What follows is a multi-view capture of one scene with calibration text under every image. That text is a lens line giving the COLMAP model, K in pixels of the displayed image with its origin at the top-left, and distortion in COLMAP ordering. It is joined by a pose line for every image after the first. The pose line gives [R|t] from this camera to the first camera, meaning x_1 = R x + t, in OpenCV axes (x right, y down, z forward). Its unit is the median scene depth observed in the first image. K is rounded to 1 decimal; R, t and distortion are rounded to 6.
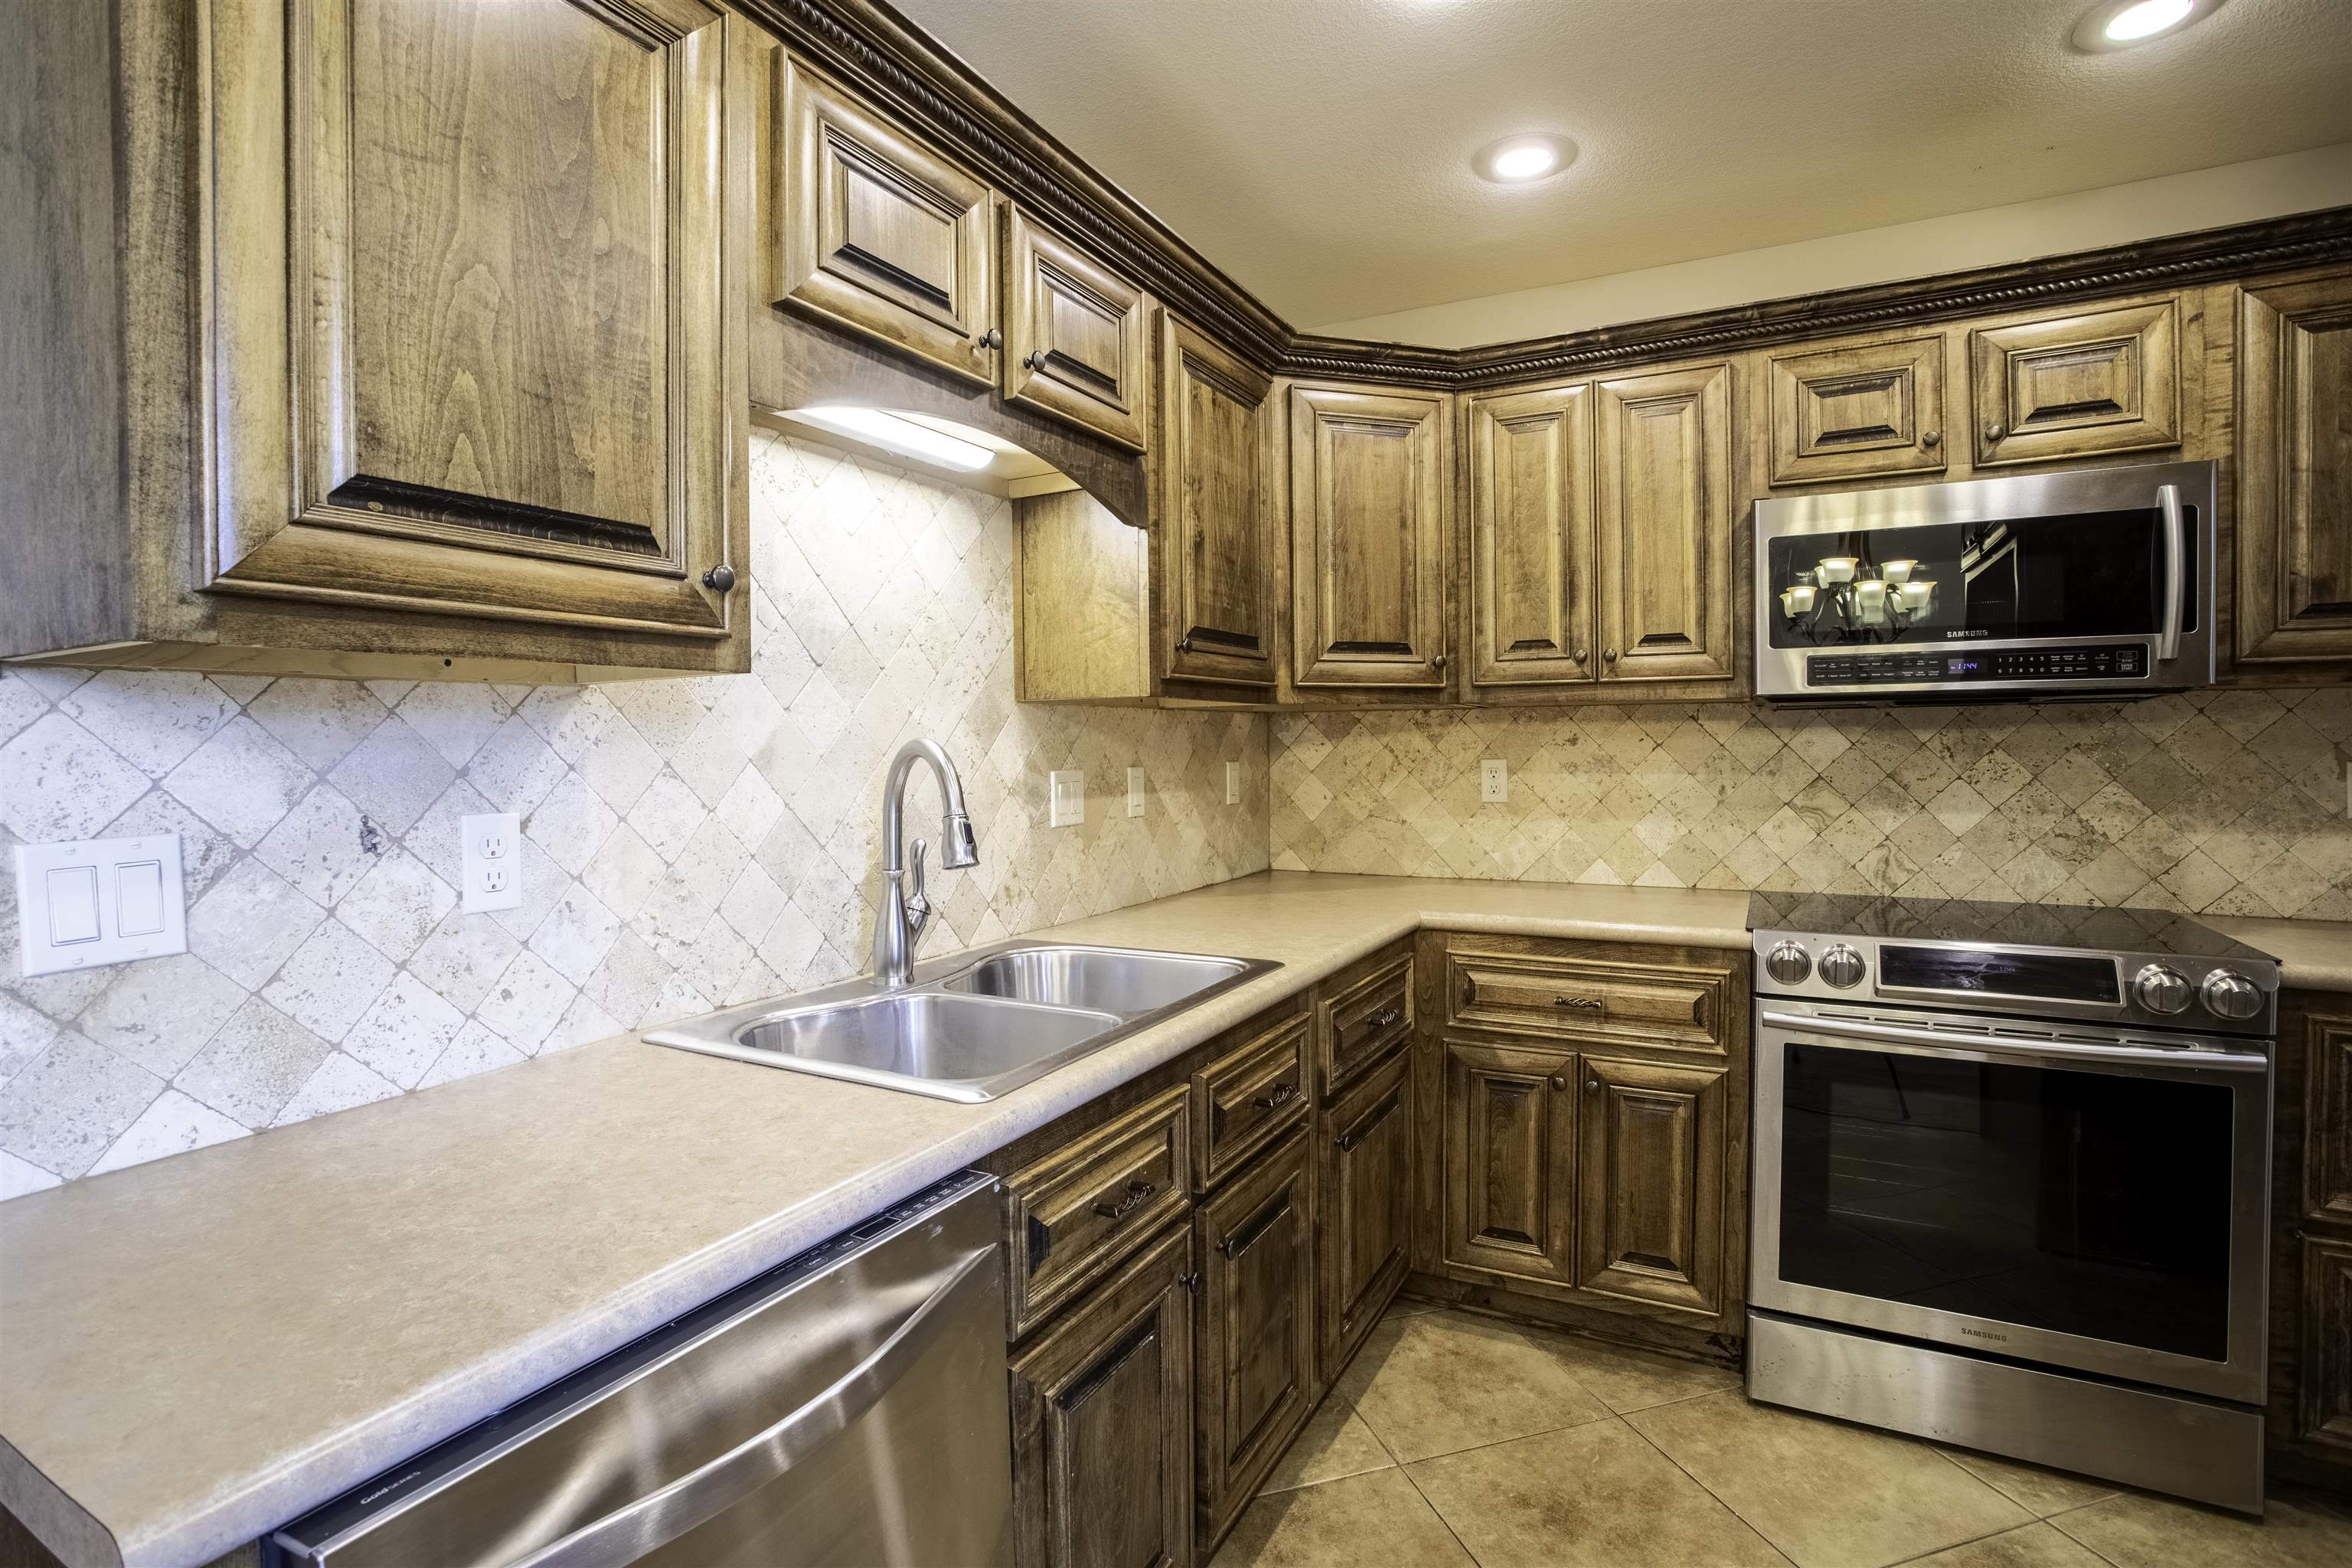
lens RADIAL K [[1144.4, 0, 1167.5], [0, 1144.4, 770.4], [0, 0, 1]] dist [-0.073011, 0.036691]
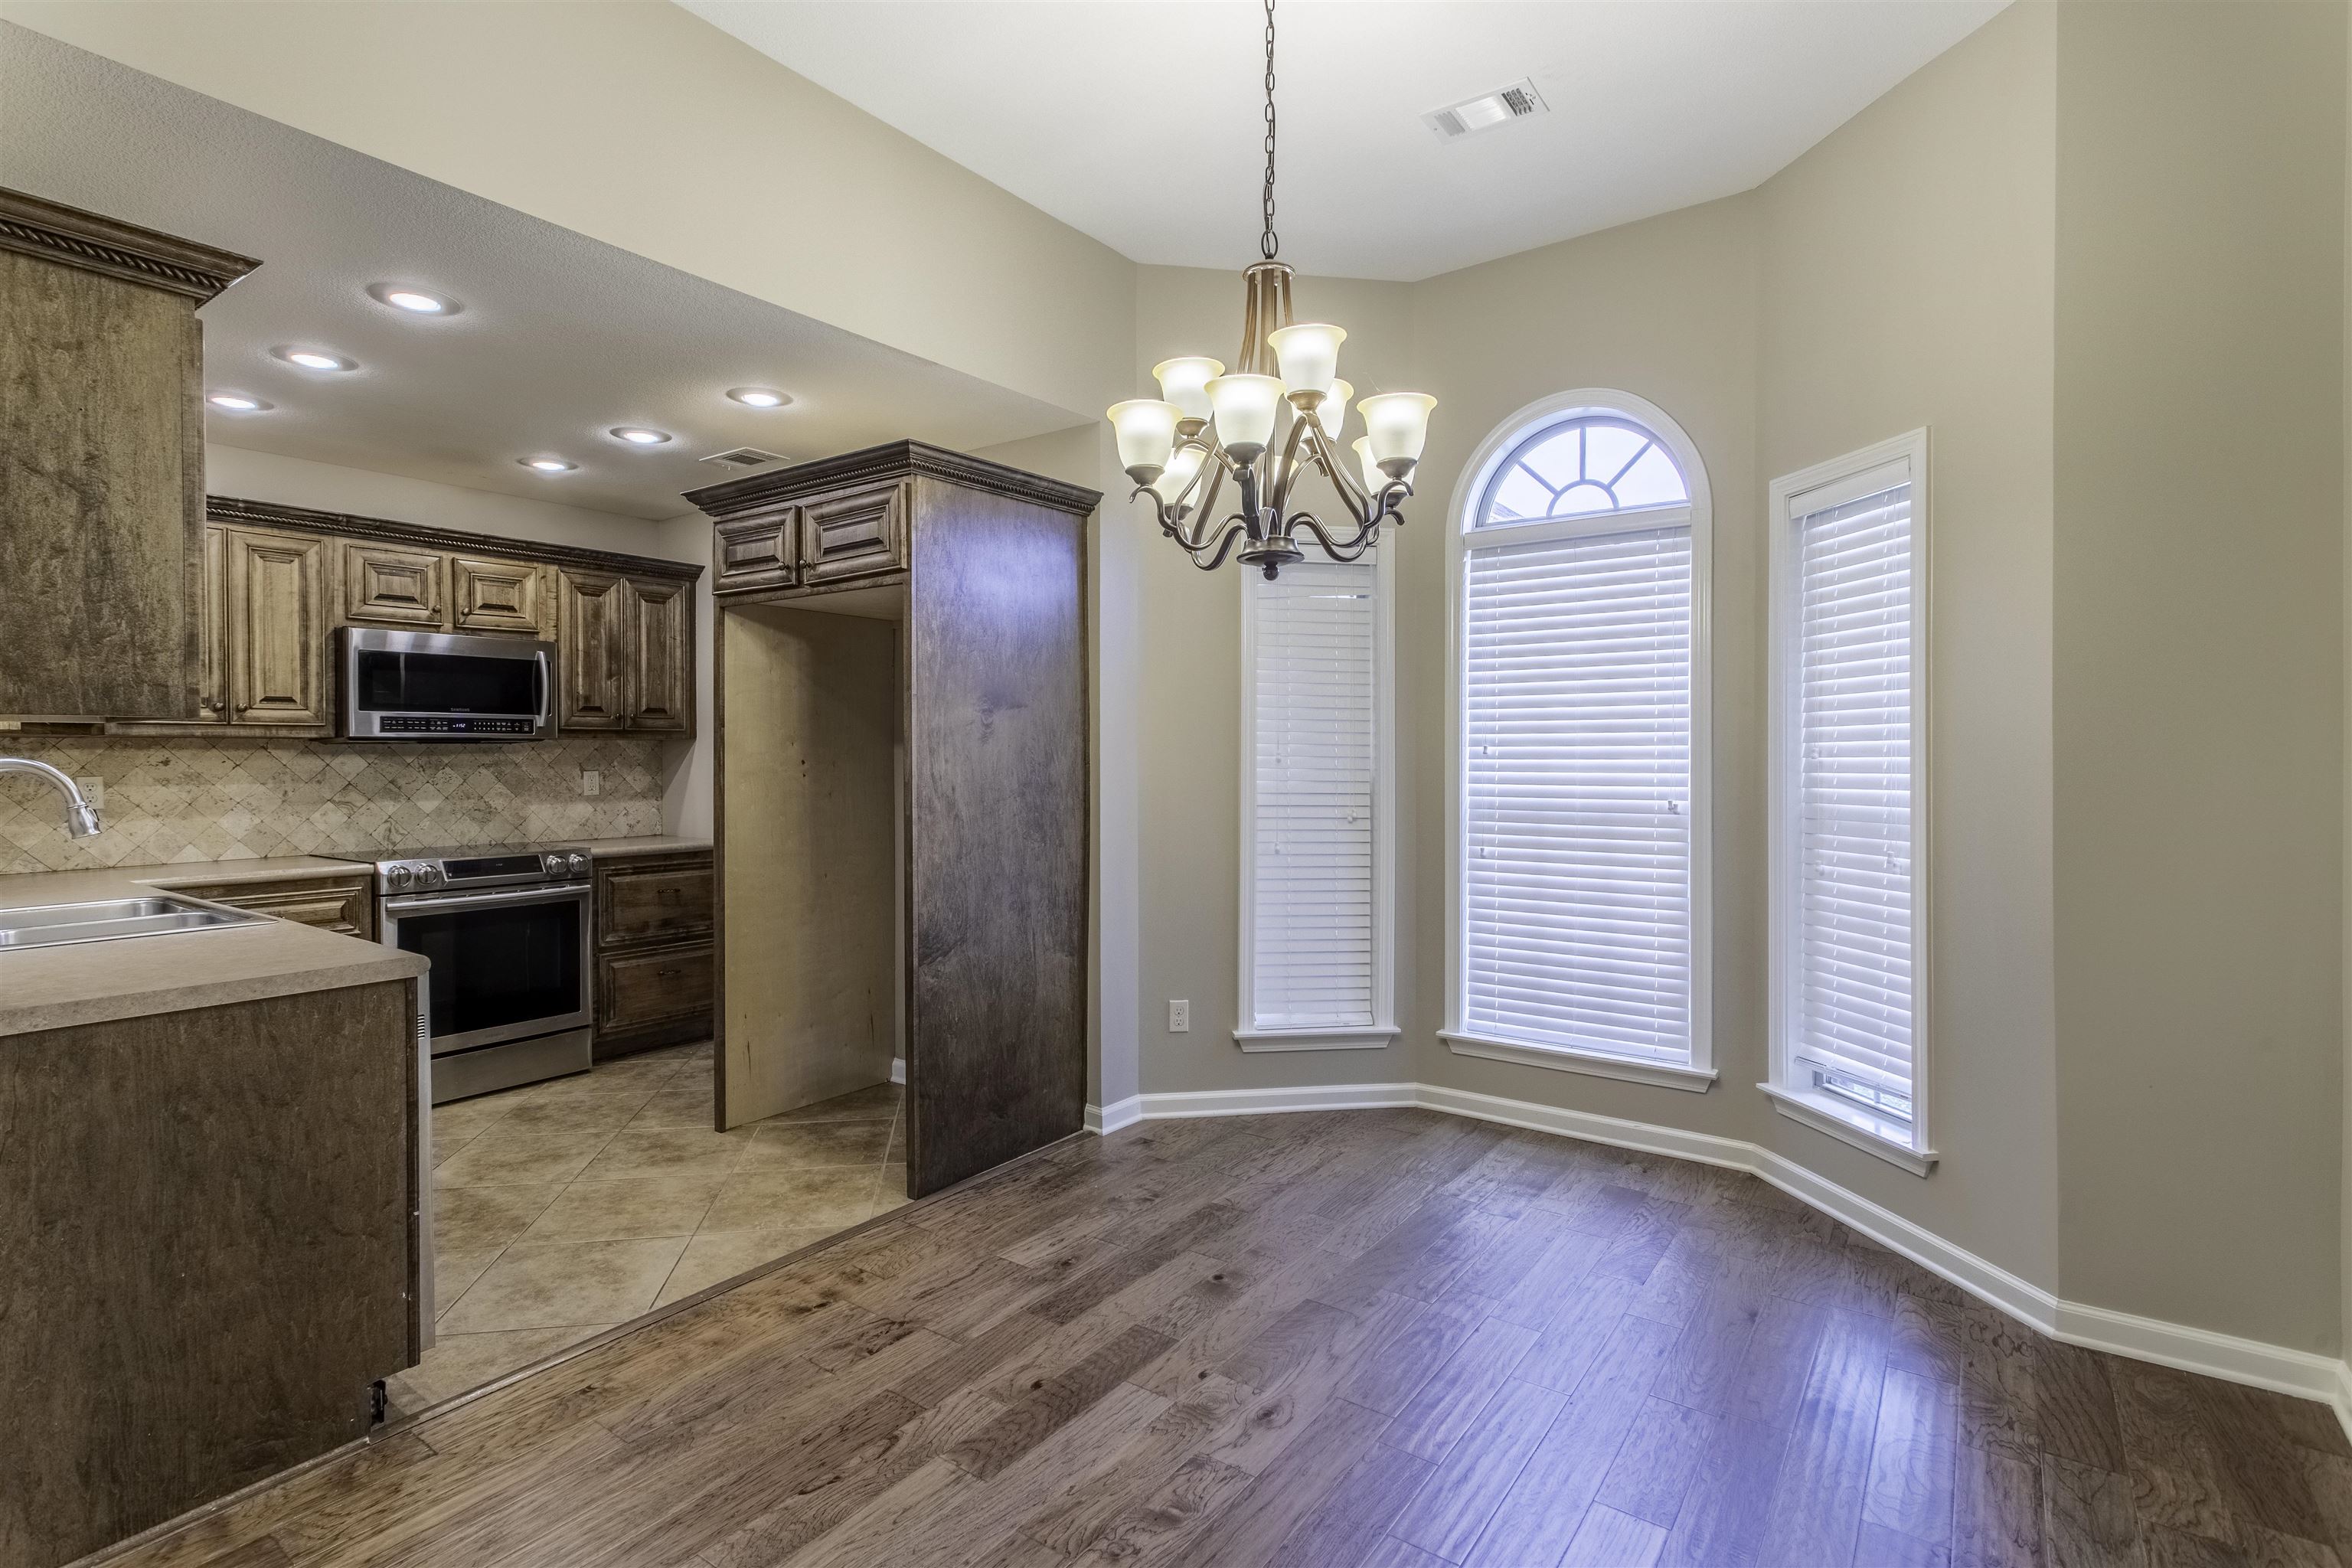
lens RADIAL K [[1122.7, 0, 1206.0], [0, 1122.7, 758.5], [0, 0, 1]] dist [-0.031911, 0.009424]
pose [[0.104114, 0.004964, 0.994553, -1.065419], [0.027990, 0.999577, -0.007920, 0.019647], [-0.994171, 0.028662, 0.103931, -0.523488]]
